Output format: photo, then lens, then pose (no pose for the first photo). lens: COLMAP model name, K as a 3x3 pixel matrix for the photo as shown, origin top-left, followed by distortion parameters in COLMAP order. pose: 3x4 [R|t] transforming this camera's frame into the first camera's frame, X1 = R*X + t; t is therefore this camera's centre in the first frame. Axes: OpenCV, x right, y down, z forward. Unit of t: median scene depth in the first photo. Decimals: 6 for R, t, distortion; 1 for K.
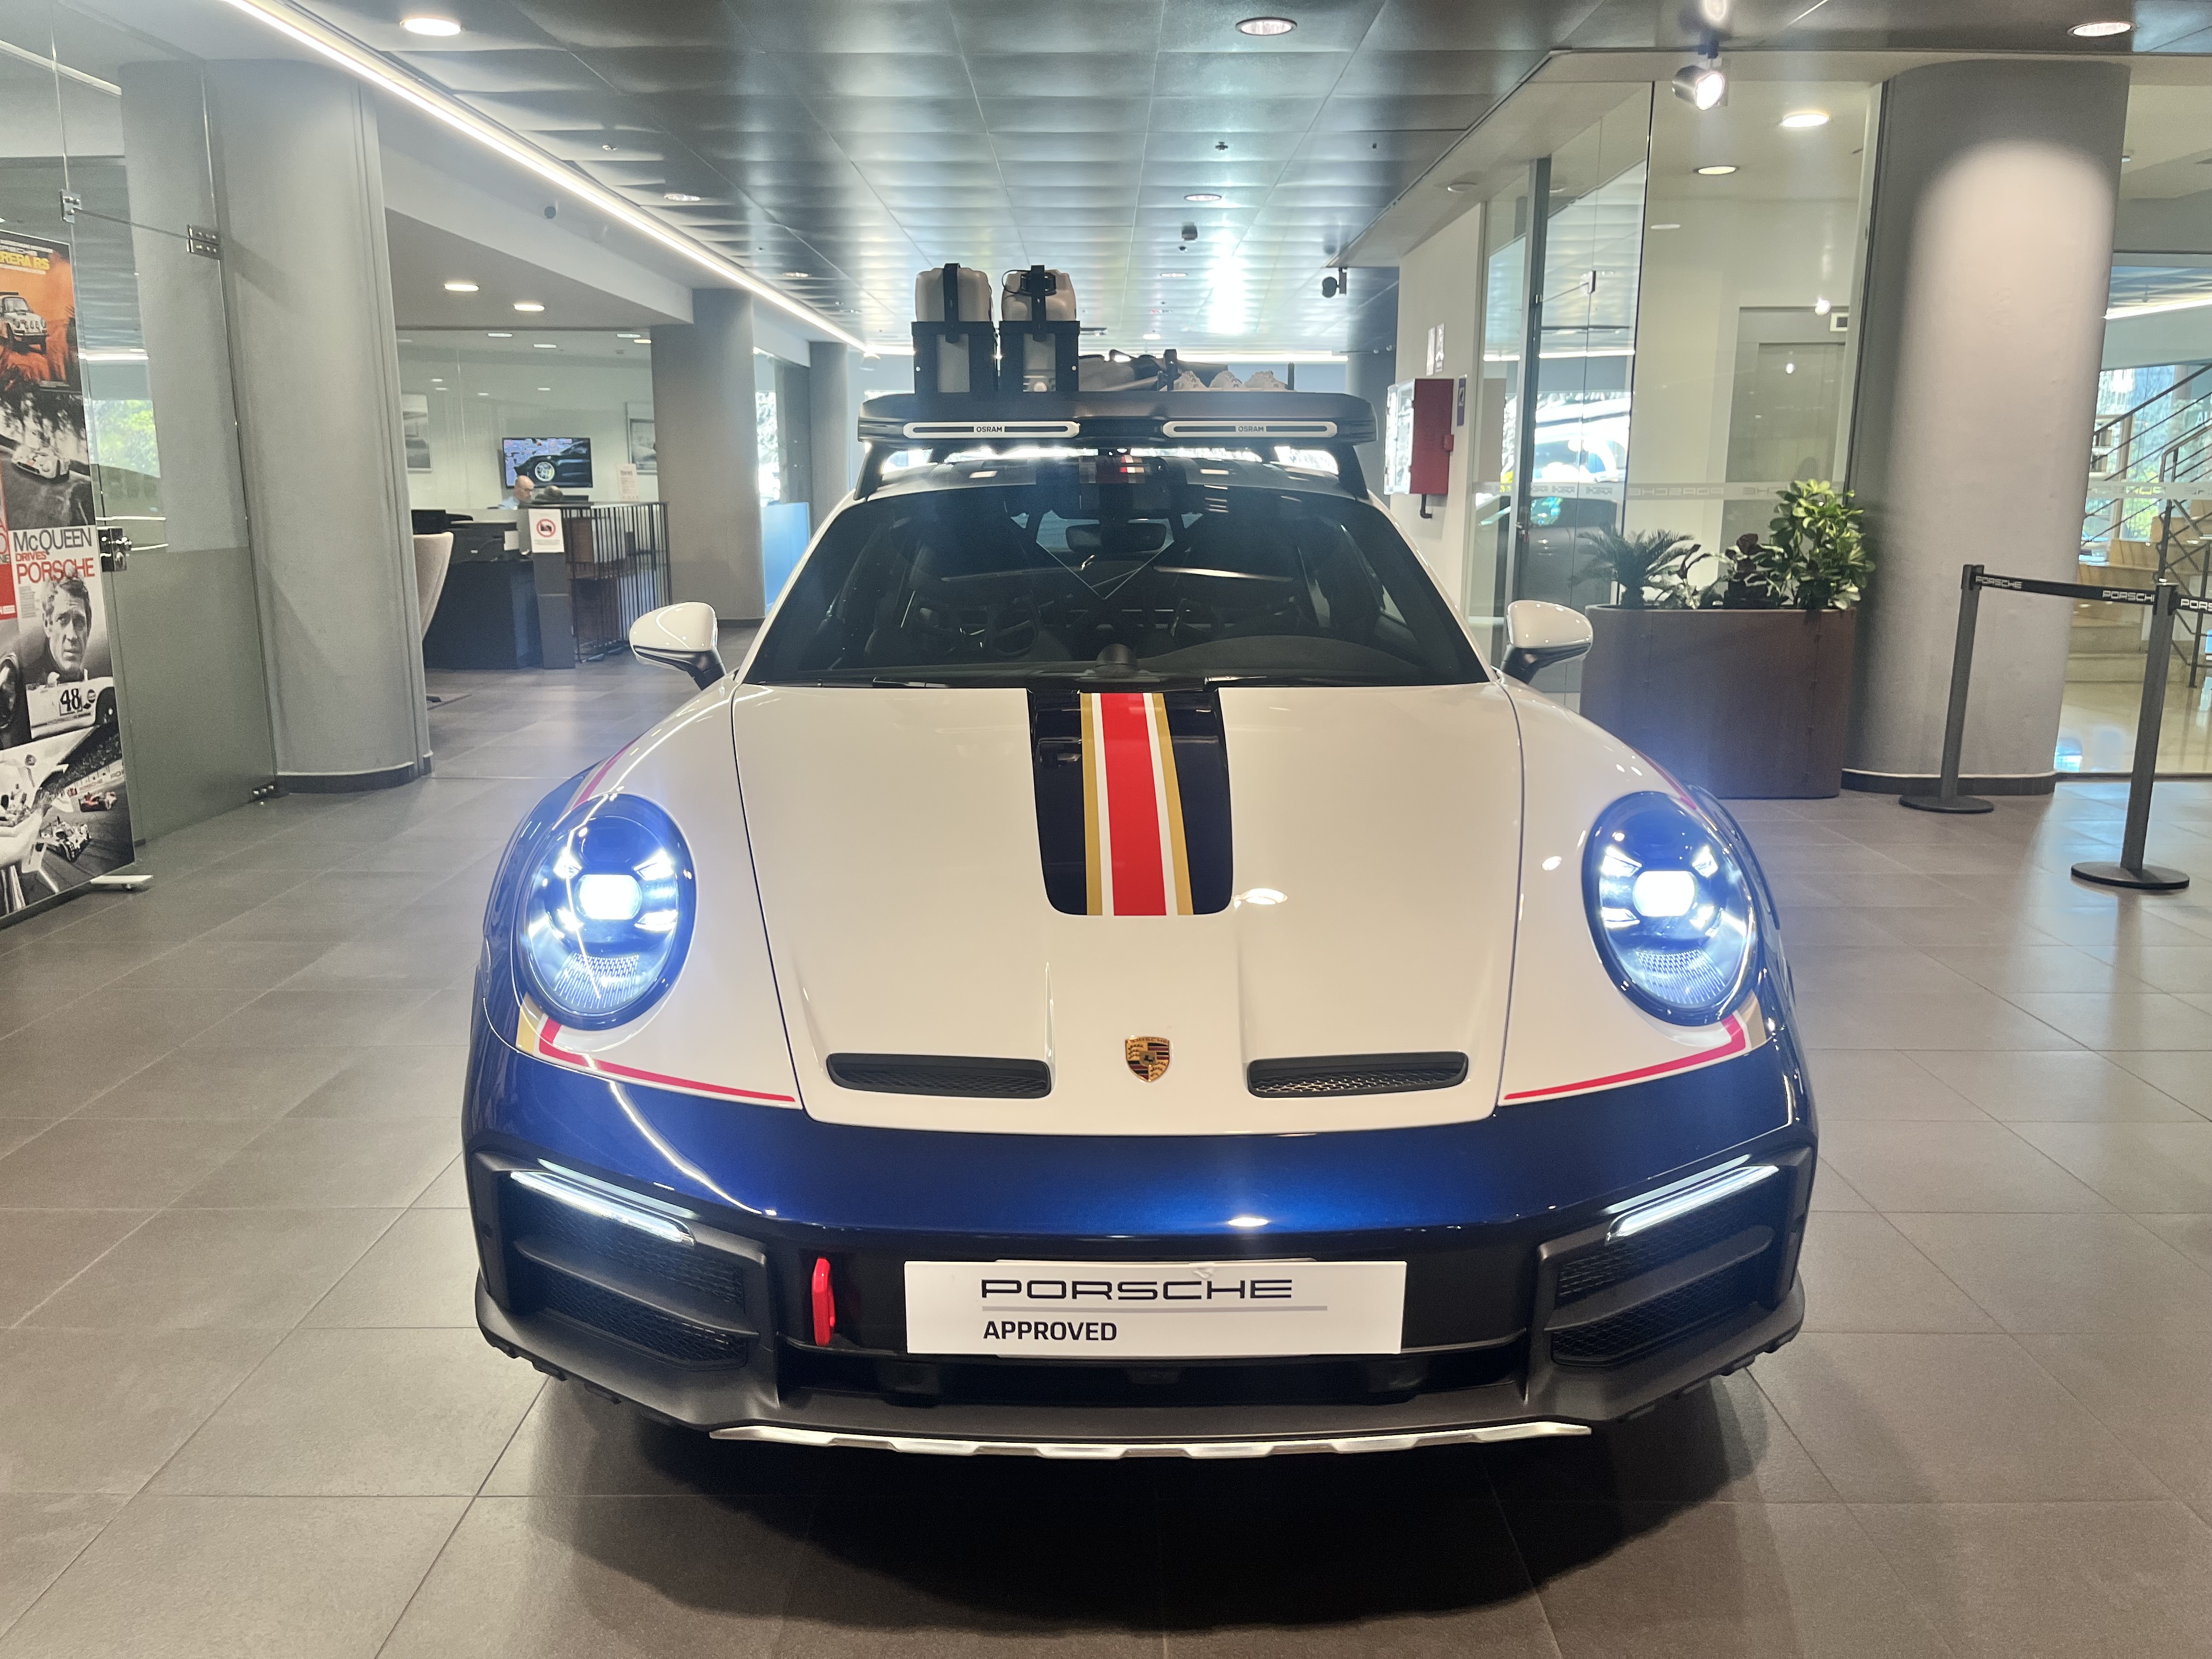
lens RADIAL K [[1679.8, 0, 1058.2], [0, 1679.8, 828.4], [0, 0, 1]] dist [0.044922, -0.062804]
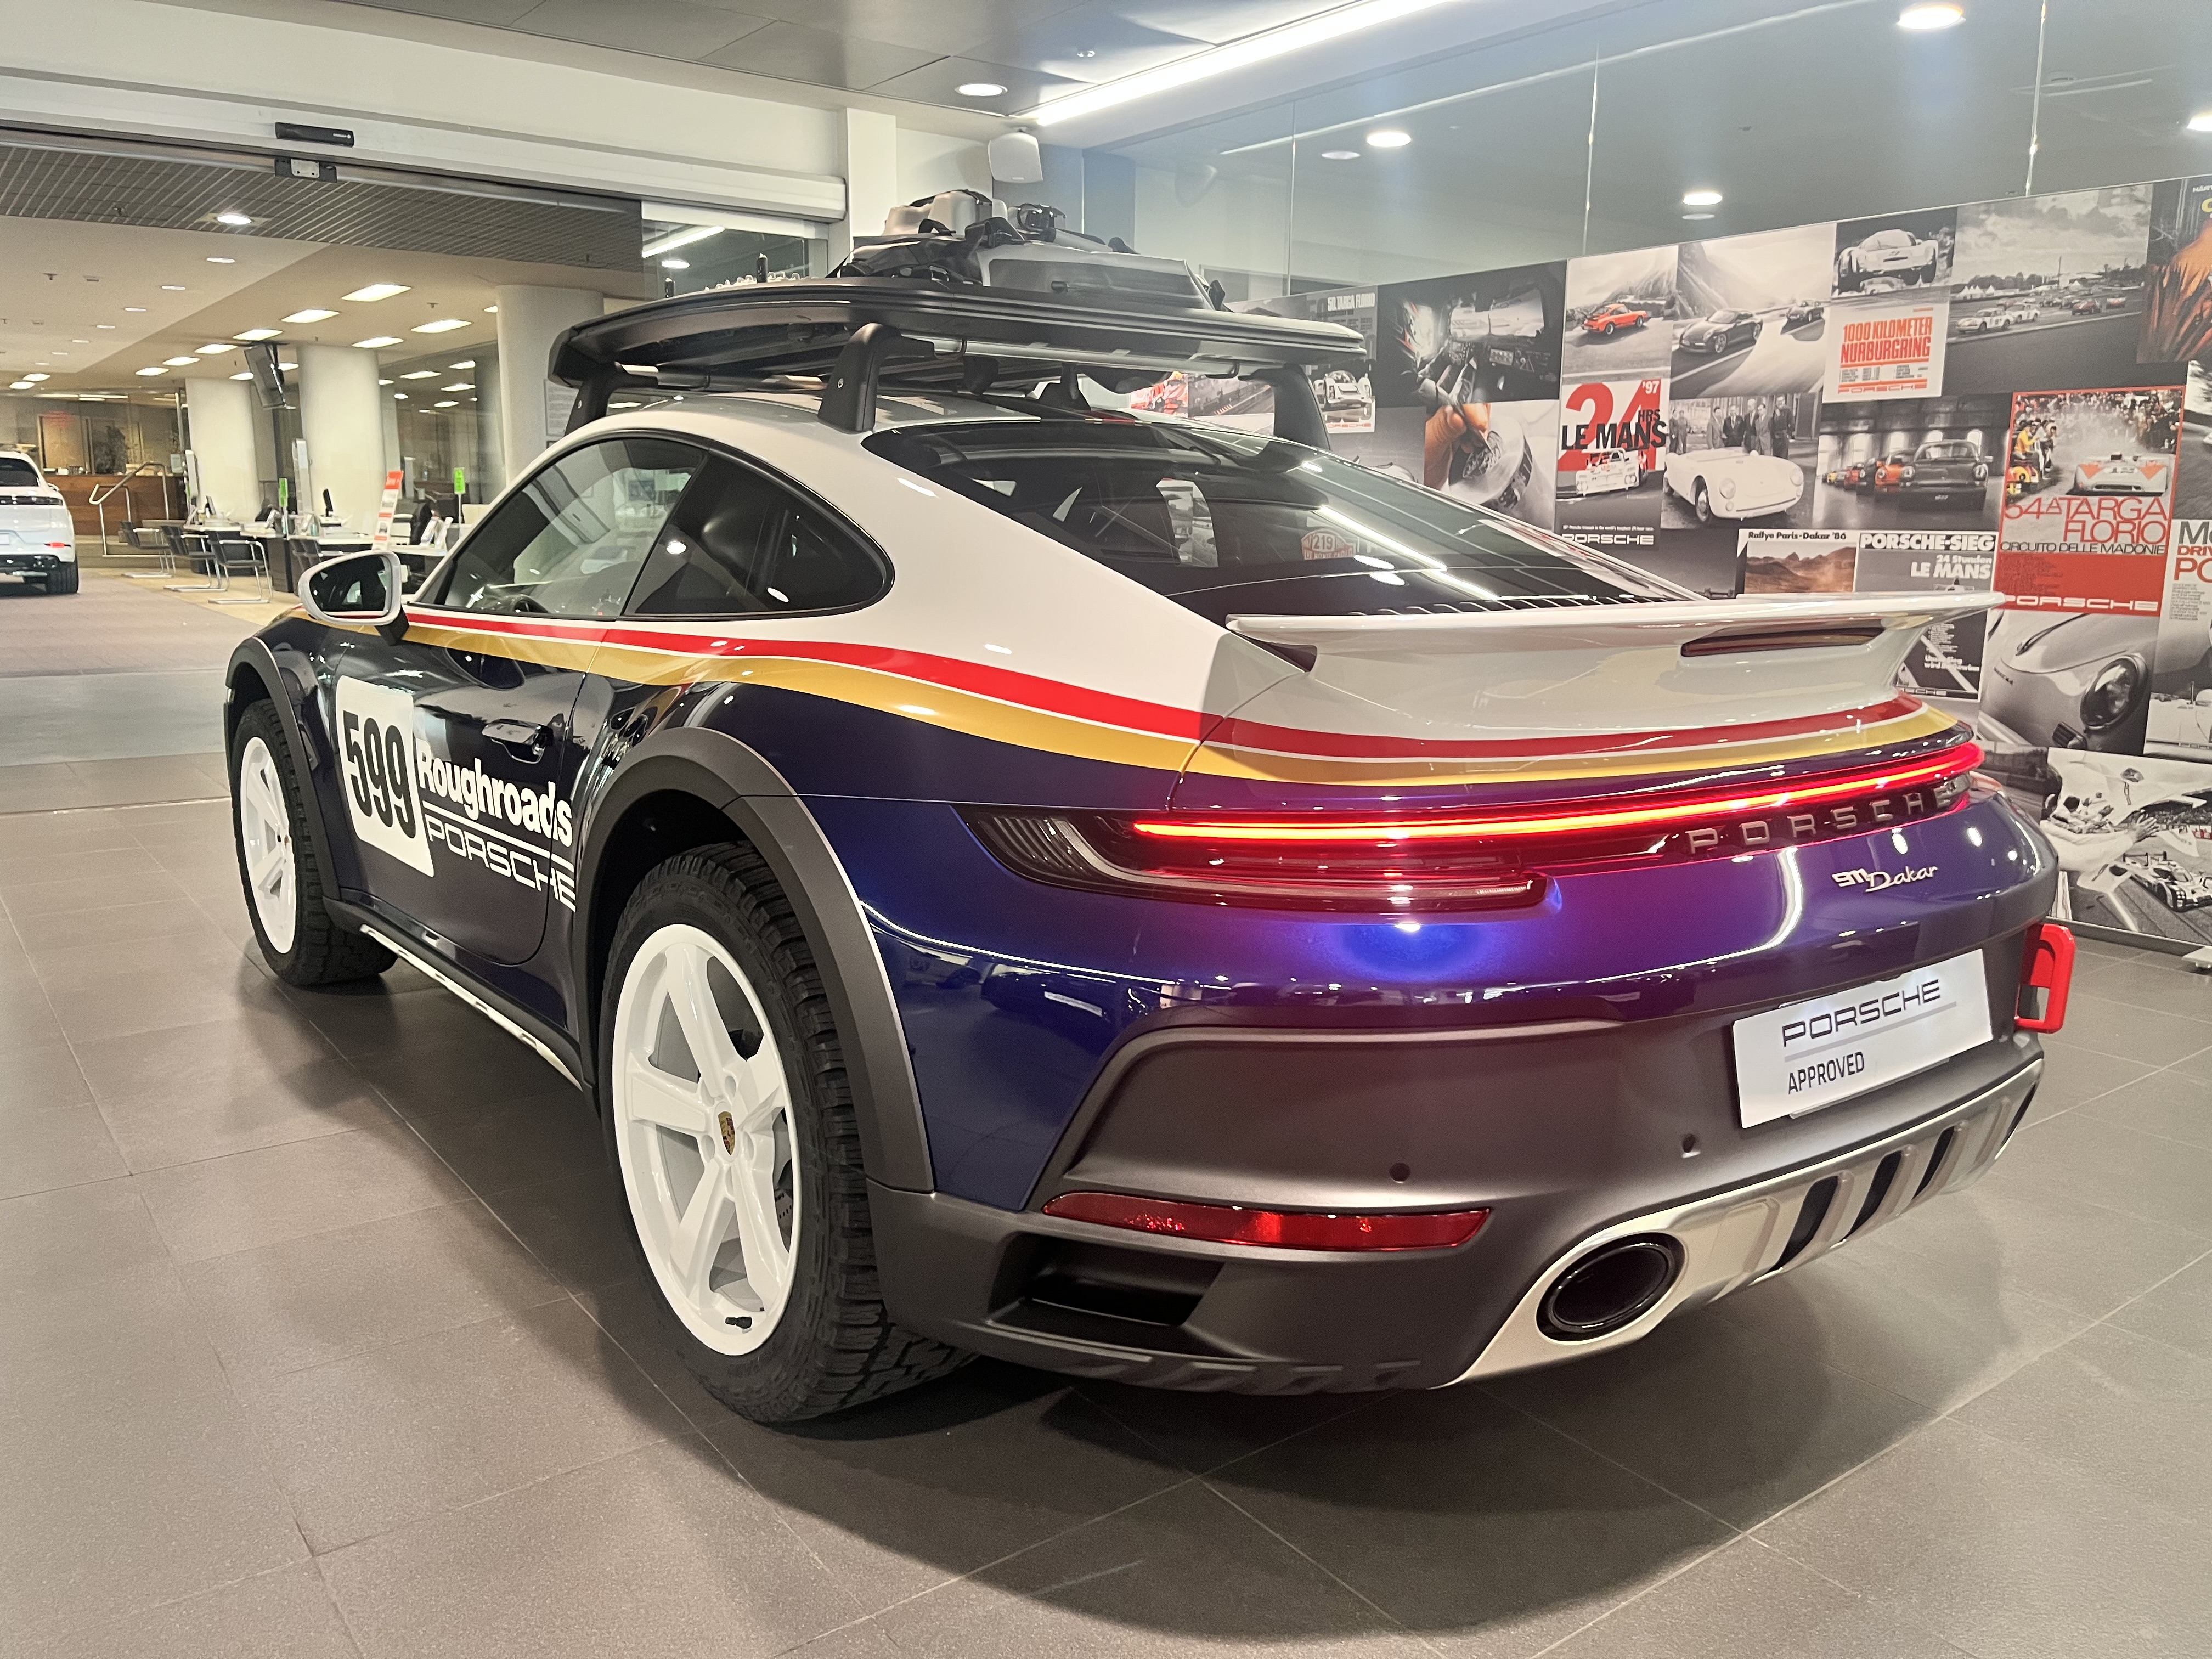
lens RADIAL K [[1679.8, 0, 1093.8], [0, 1679.8, 833.2], [0, 0, 1]] dist [0.044922, -0.062804]
pose [[-0.787768, 0.106297, -0.606731, 0.363240], [-0.135620, 0.930896, 0.339175, -0.235359], [0.600857, 0.349477, -0.718914, 1.293208]]
